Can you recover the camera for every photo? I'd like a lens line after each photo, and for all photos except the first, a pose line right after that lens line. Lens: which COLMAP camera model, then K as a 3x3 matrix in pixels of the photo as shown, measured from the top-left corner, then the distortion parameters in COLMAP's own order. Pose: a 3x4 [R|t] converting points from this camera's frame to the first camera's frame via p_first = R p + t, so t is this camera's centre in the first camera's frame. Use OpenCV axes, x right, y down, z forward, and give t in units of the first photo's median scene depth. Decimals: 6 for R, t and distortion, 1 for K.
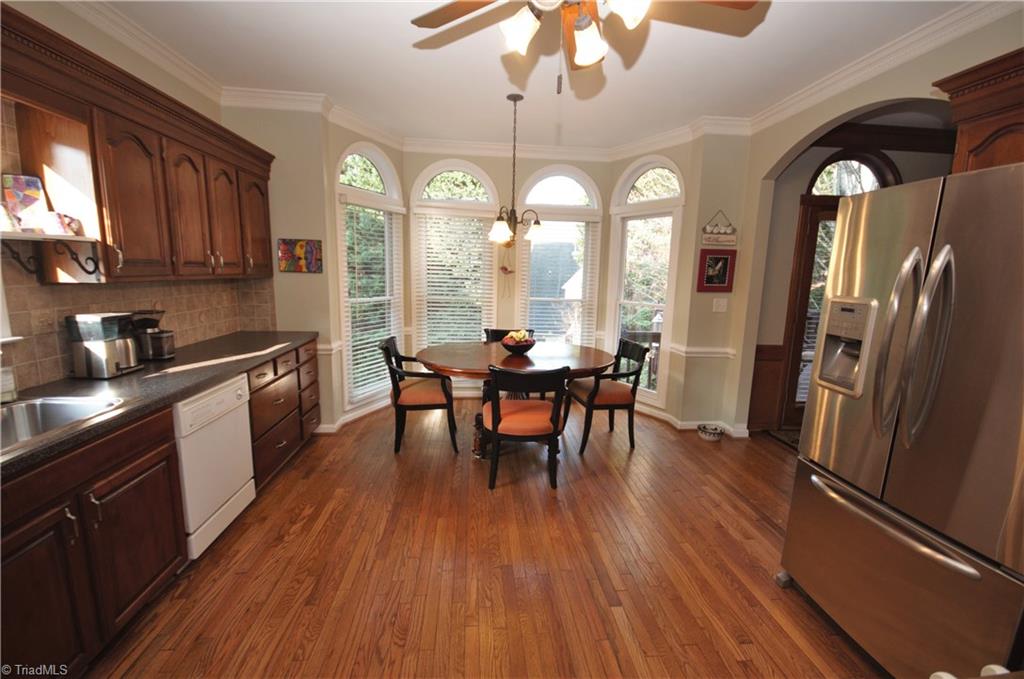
lens RADIAL K [[452.2, 0, 517.1], [0, 452.2, 344.8], [0, 0, 1]] dist [-0.002041, -0.001013]
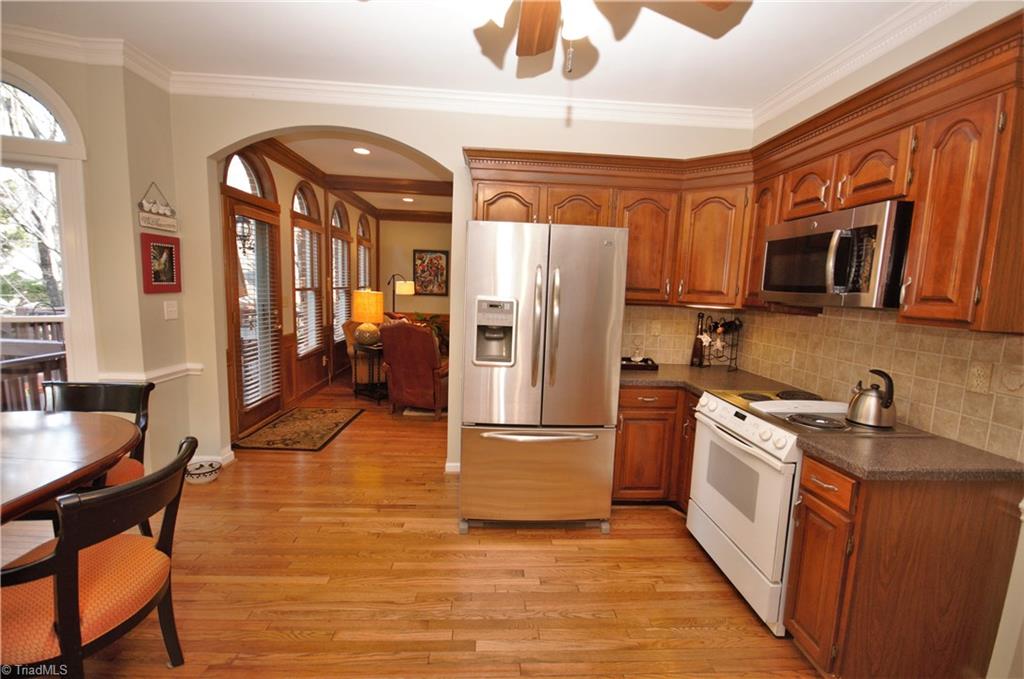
lens RADIAL K [[452.2, 0, 517.1], [0, 452.2, 344.8], [0, 0, 1]] dist [-0.002041, -0.001013]
pose [[0.034810, -0.151148, 0.987898, -0.302736], [0.123513, 0.981570, 0.145828, -0.072175], [-0.991732, 0.116942, 0.052837, 0.409528]]
